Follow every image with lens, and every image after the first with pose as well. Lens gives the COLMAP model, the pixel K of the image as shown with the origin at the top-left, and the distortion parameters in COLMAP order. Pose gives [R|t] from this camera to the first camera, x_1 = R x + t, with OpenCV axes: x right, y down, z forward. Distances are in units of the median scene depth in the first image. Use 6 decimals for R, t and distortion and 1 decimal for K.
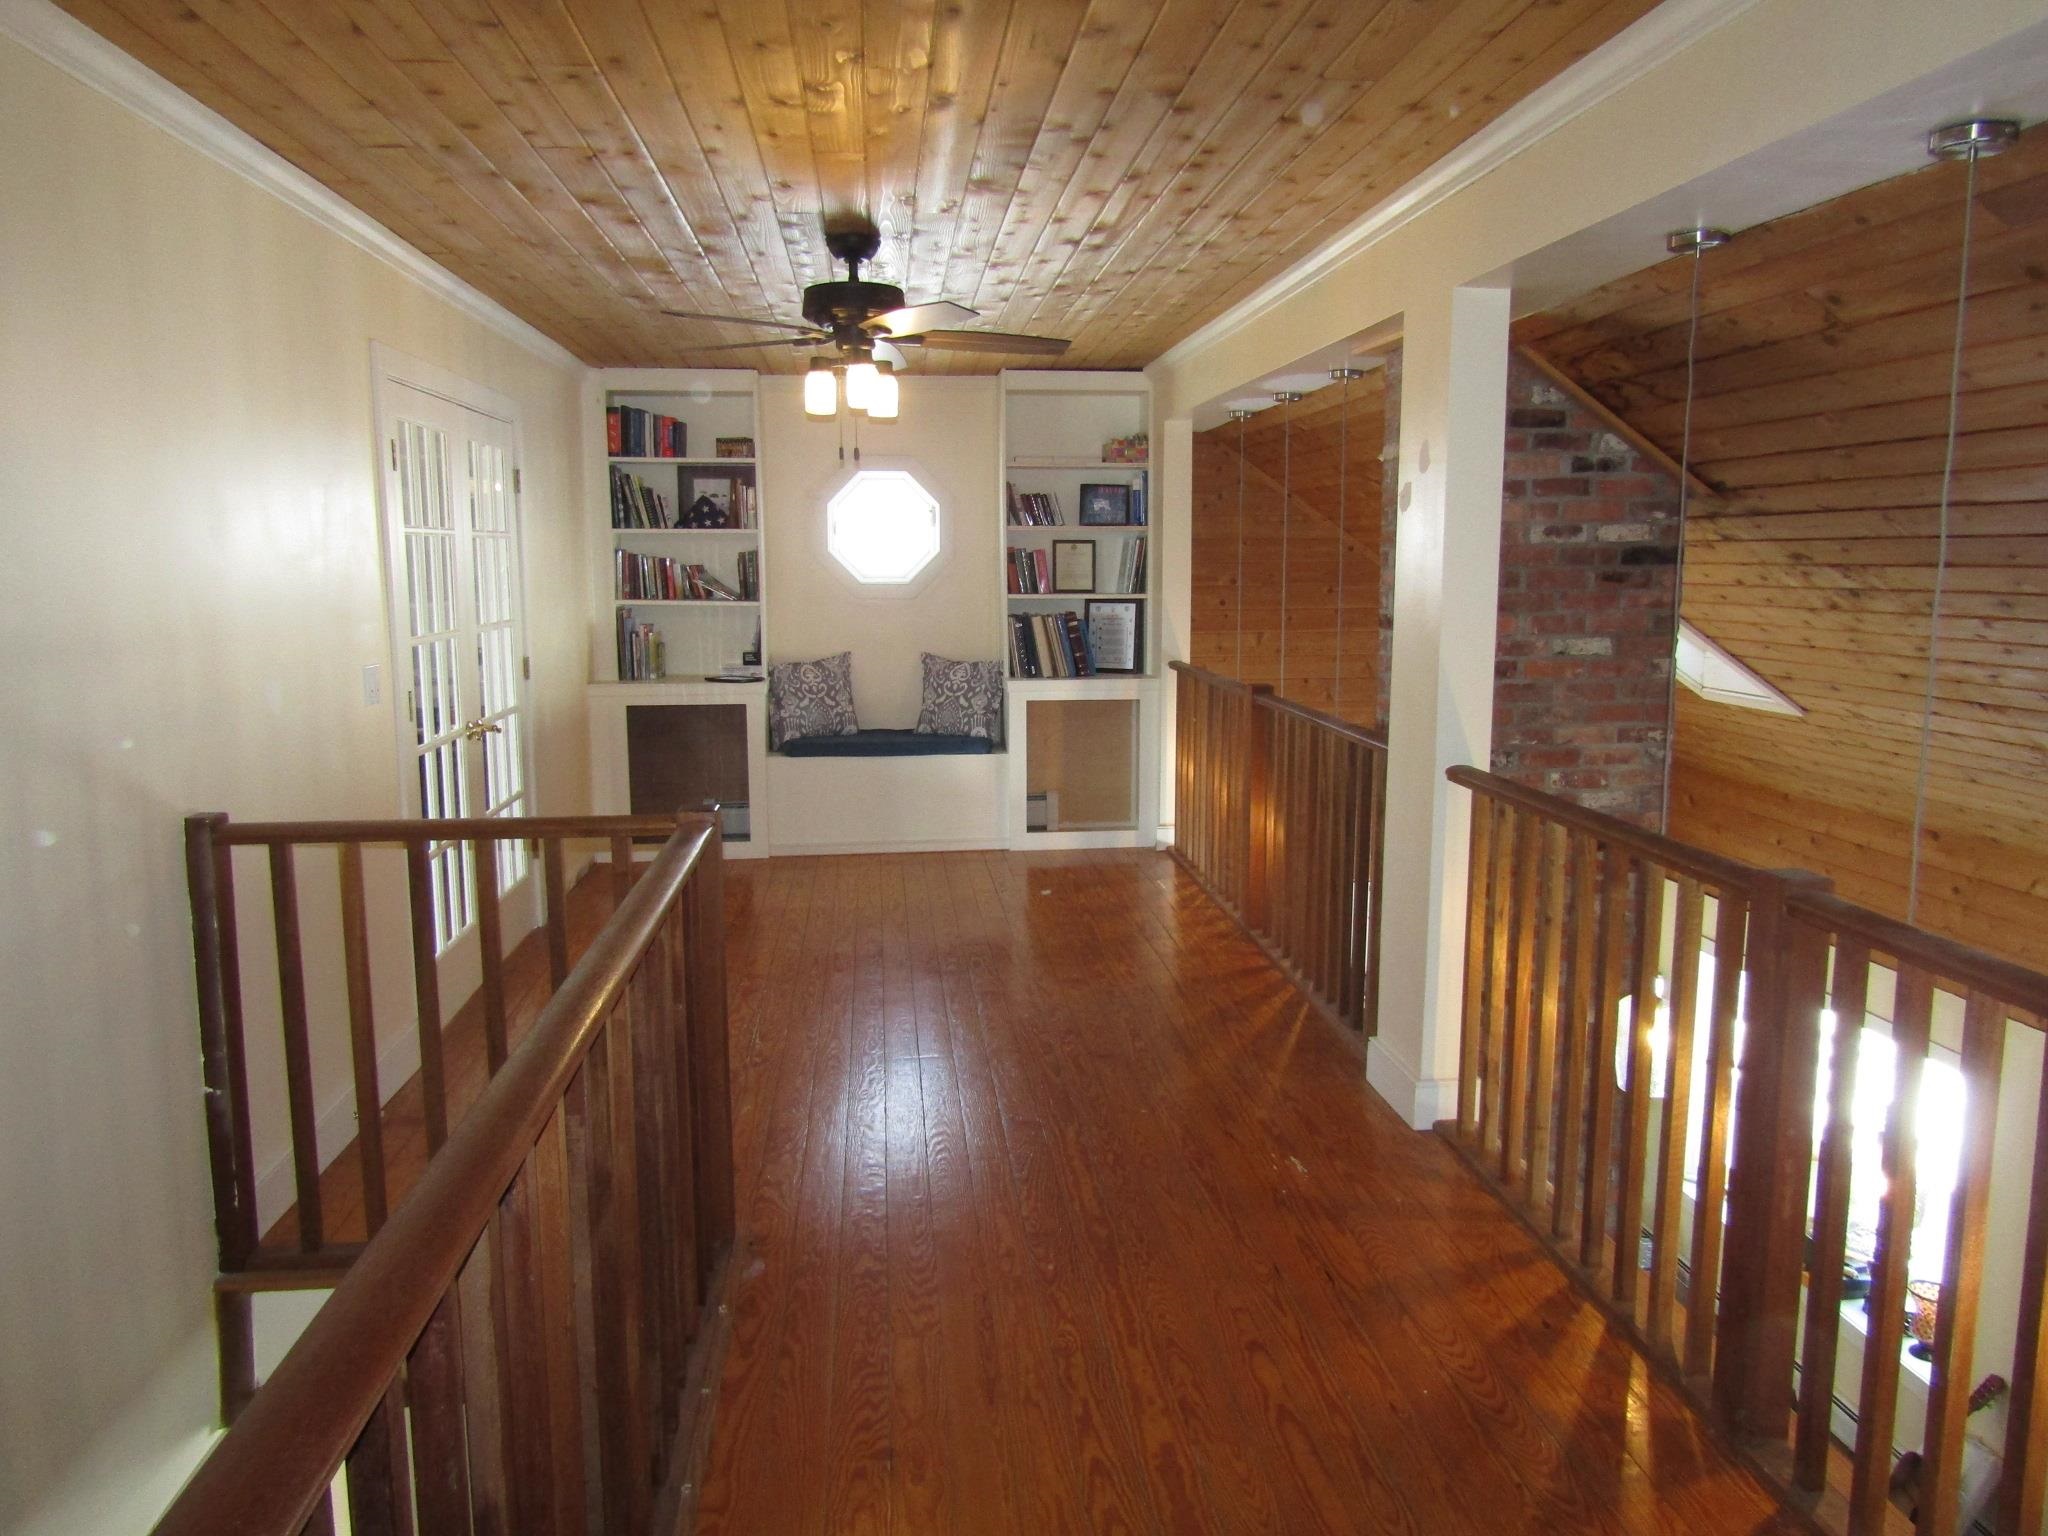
lens RADIAL K [[1456.5, 0, 1018.6], [0, 1456.5, 767.1], [0, 0, 1]] dist [-0.022917, 0.018466]
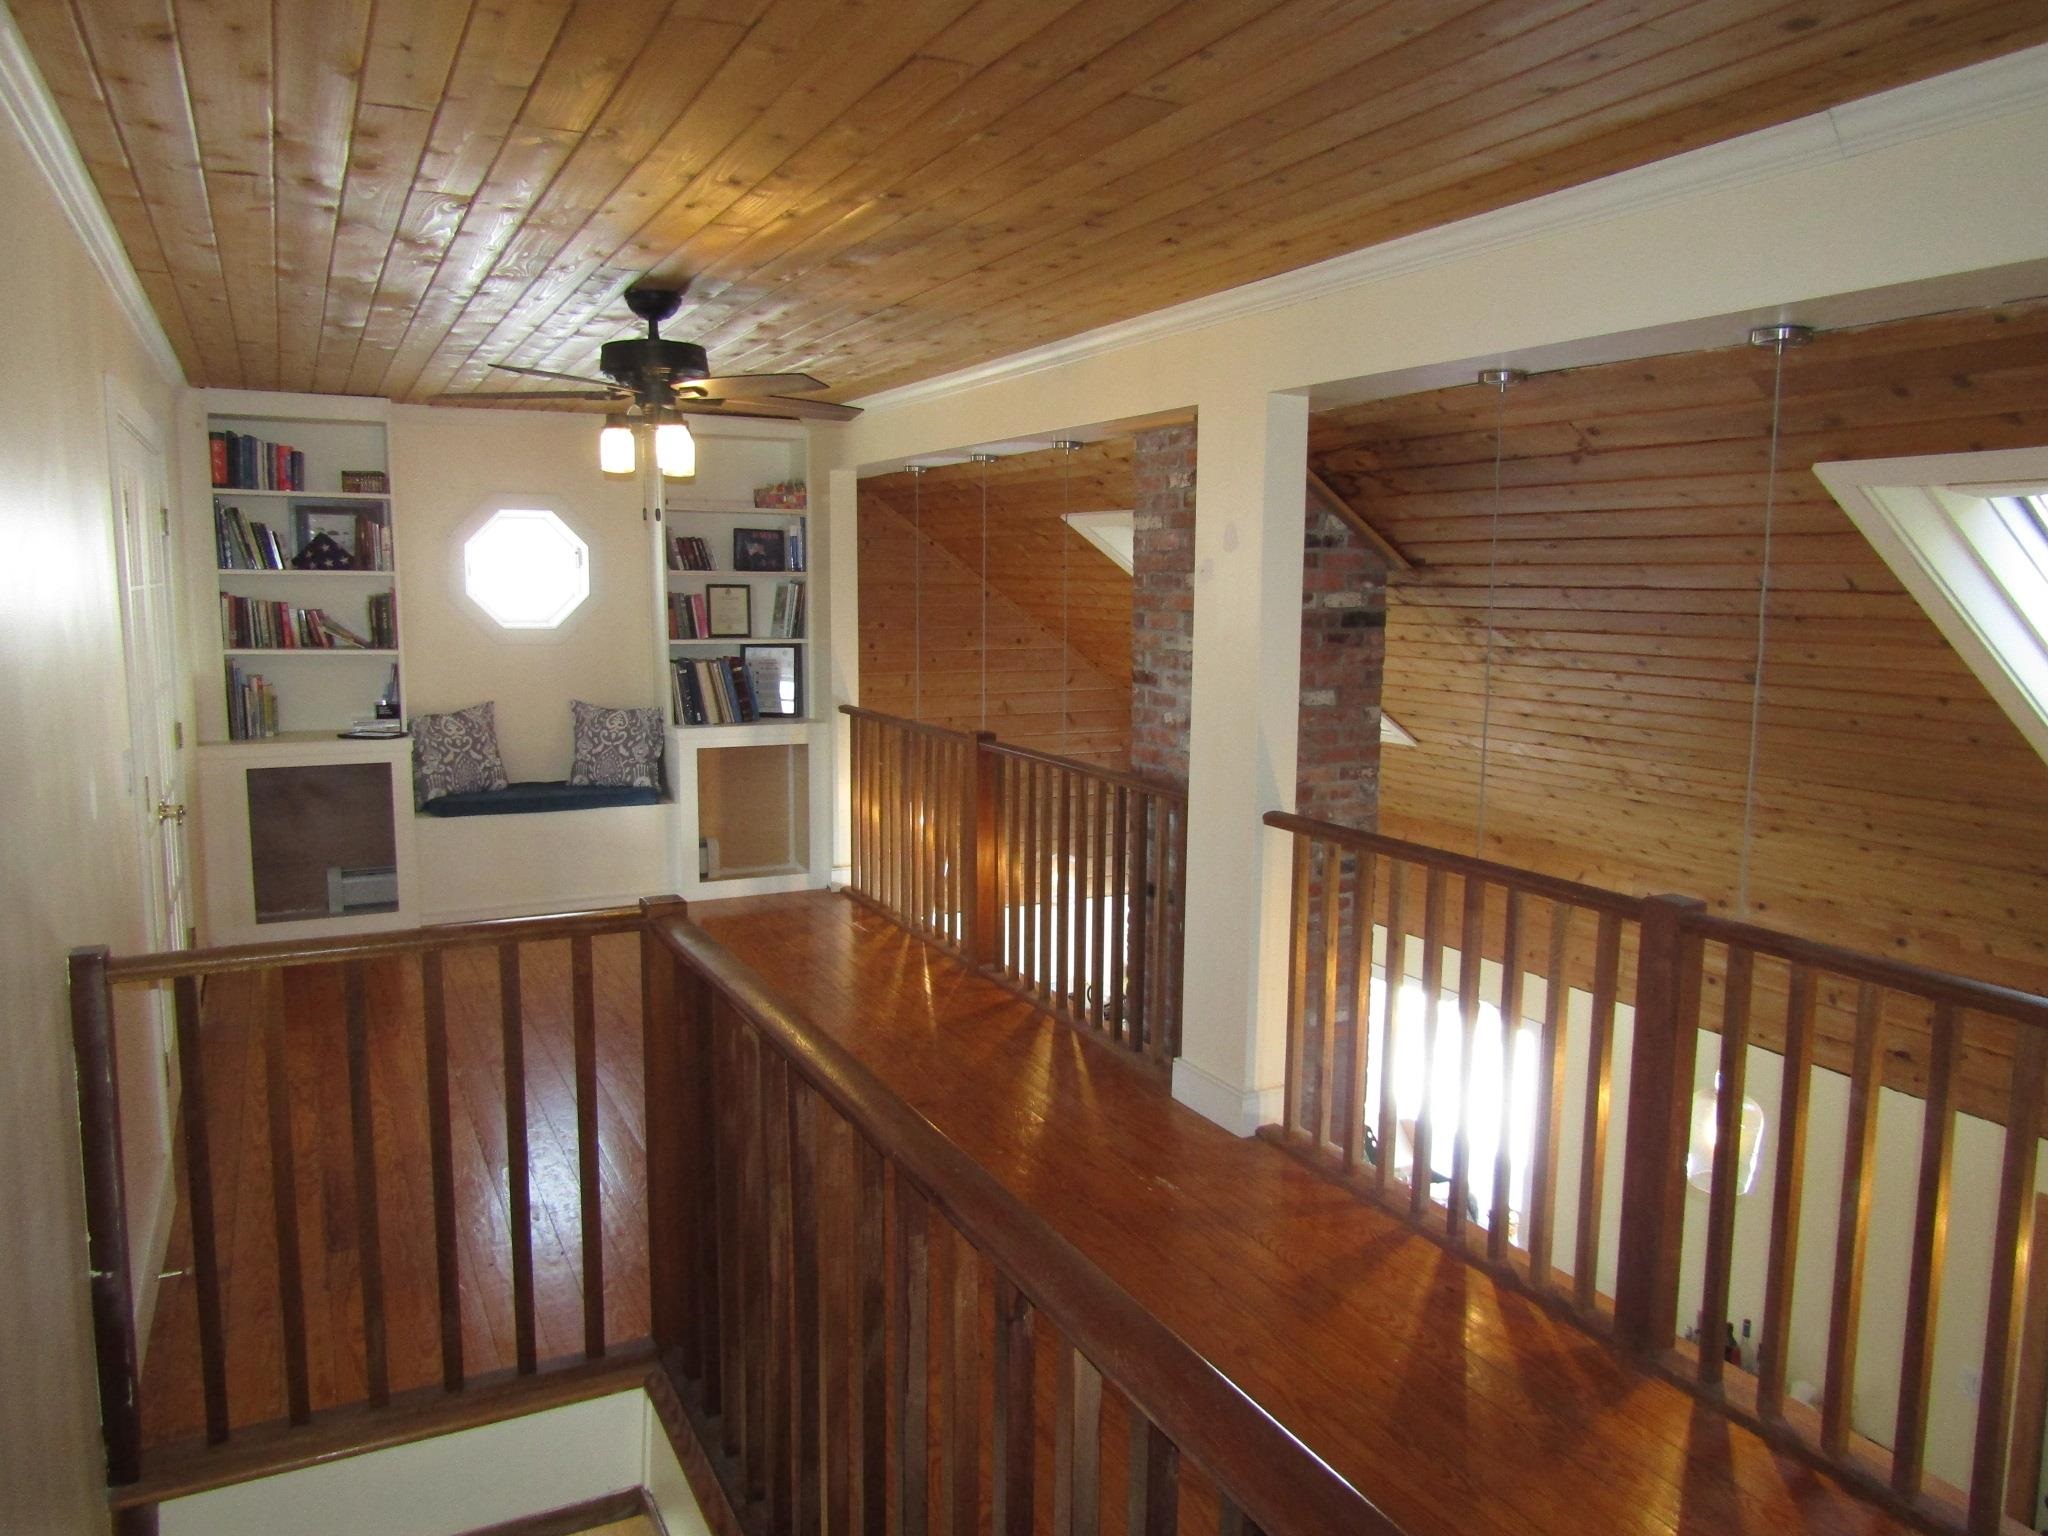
lens RADIAL K [[1456.5, 0, 1014.8], [0, 1456.5, 767.1], [0, 0, 1]] dist [-0.022917, 0.018466]
pose [[0.933006, -0.036584, 0.357997, -0.146546], [0.041118, 0.999142, -0.005057, -0.019254], [-0.357505, 0.019438, 0.933709, 0.005790]]
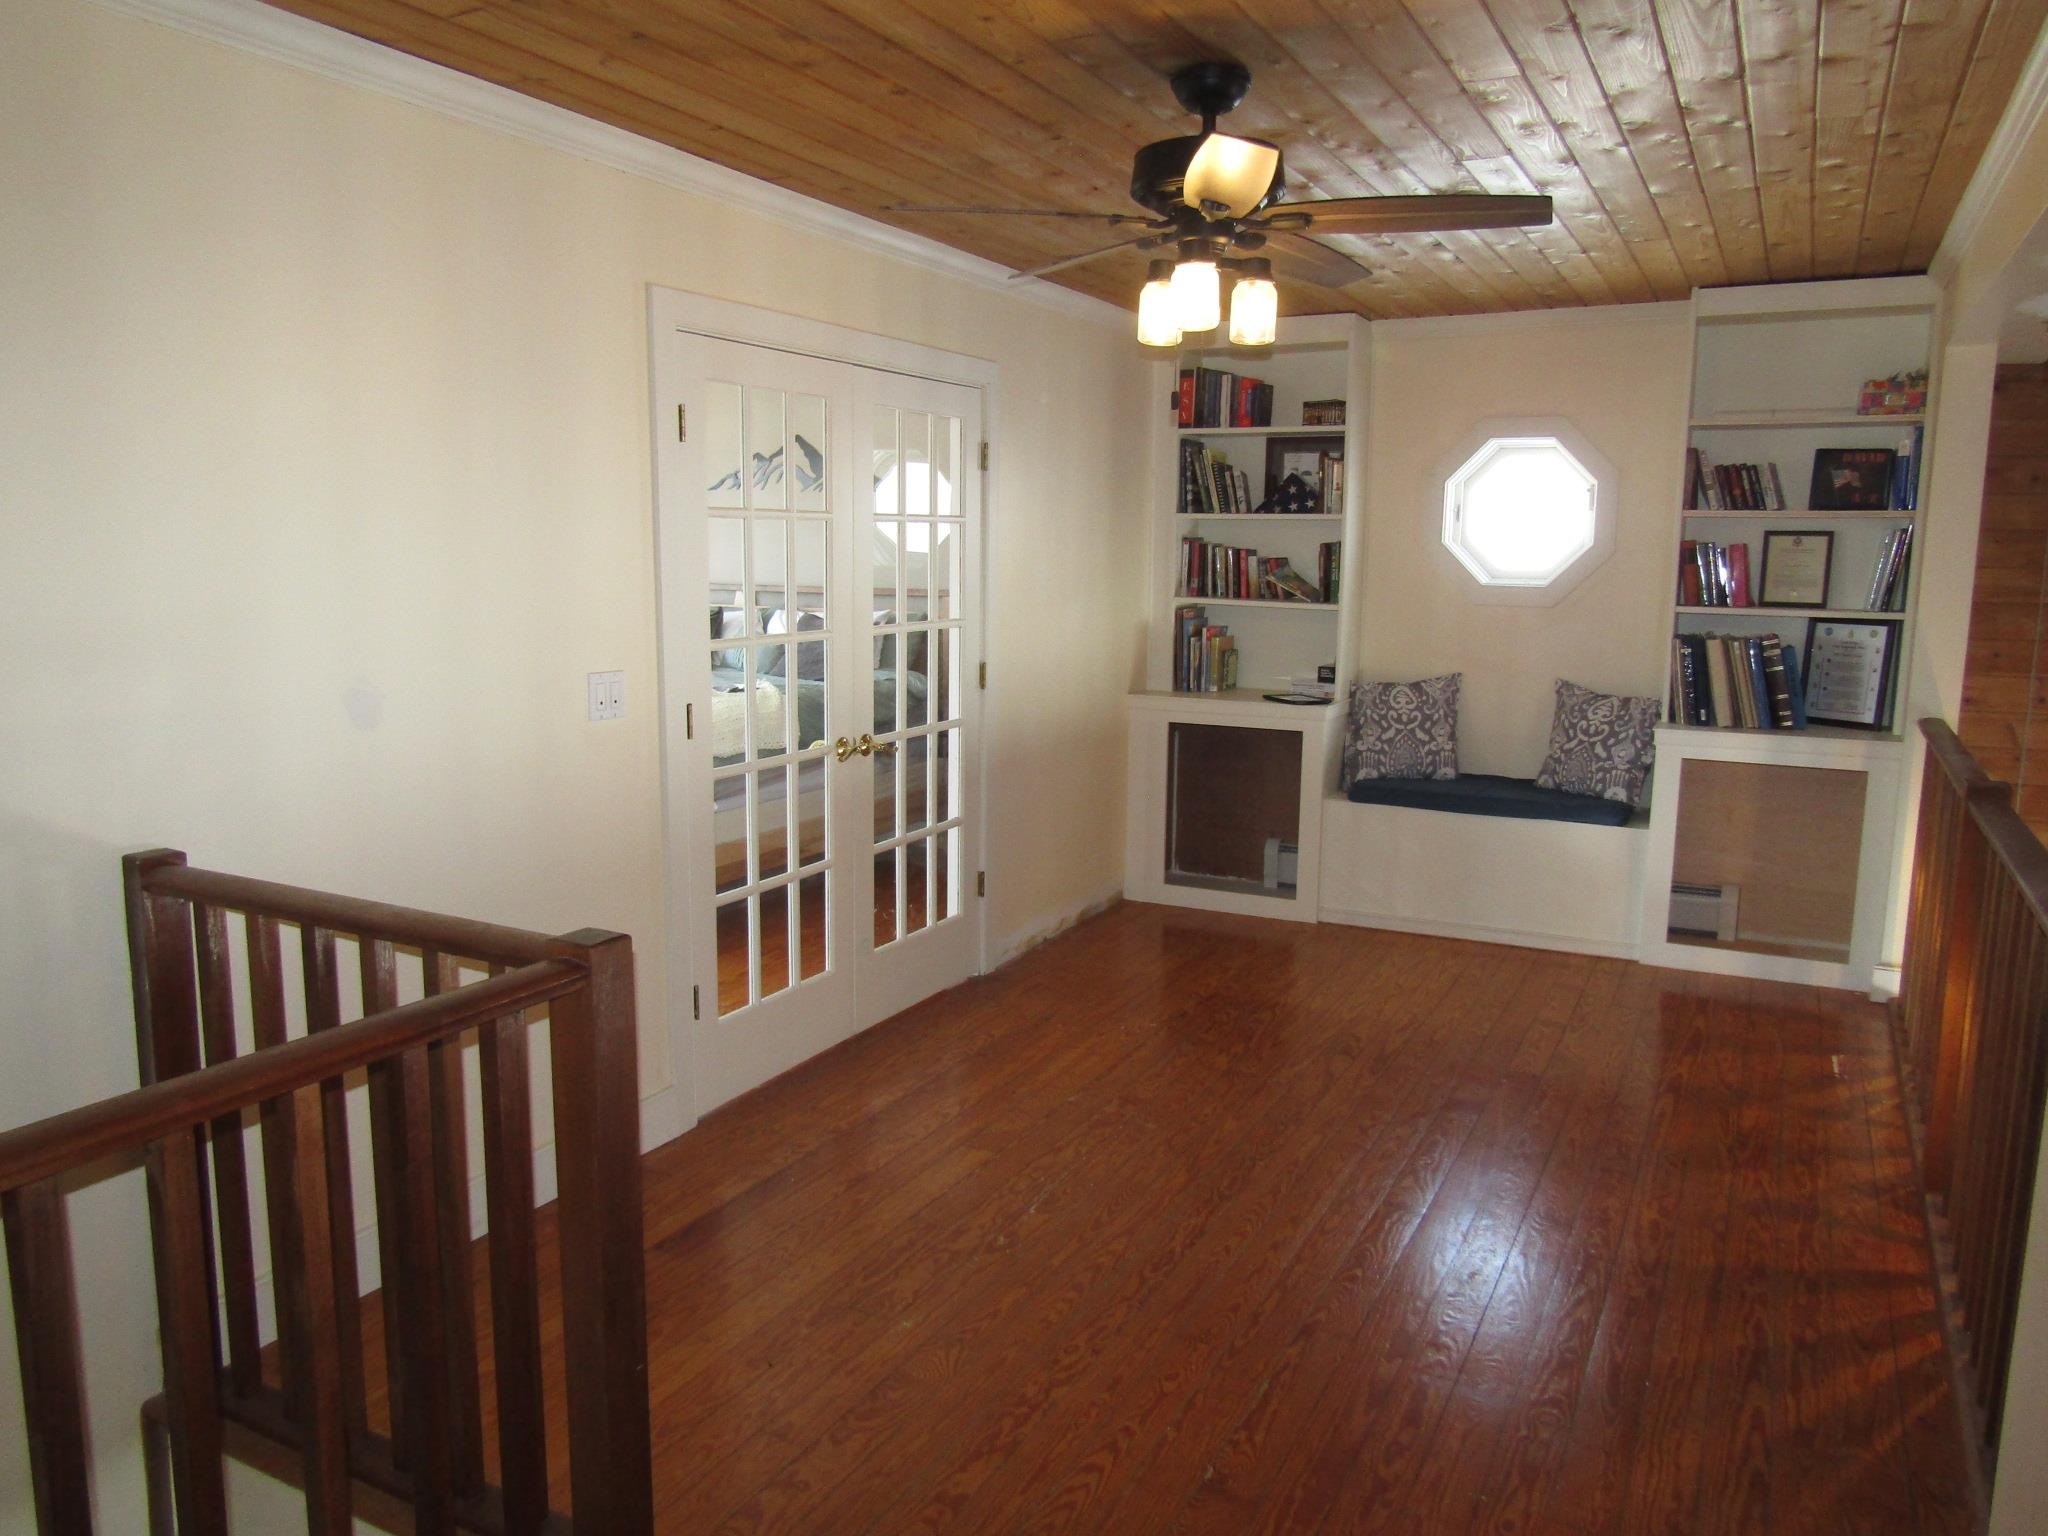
lens RADIAL K [[1456.5, 0, 1013.8], [0, 1456.5, 768.2], [0, 0, 1]] dist [-0.022917, 0.018466]
pose [[0.831568, 0.094490, -0.547326, 0.121520], [-0.089761, 0.995332, 0.035457, -0.036632], [0.548122, 0.019643, 0.836168, 0.235190]]
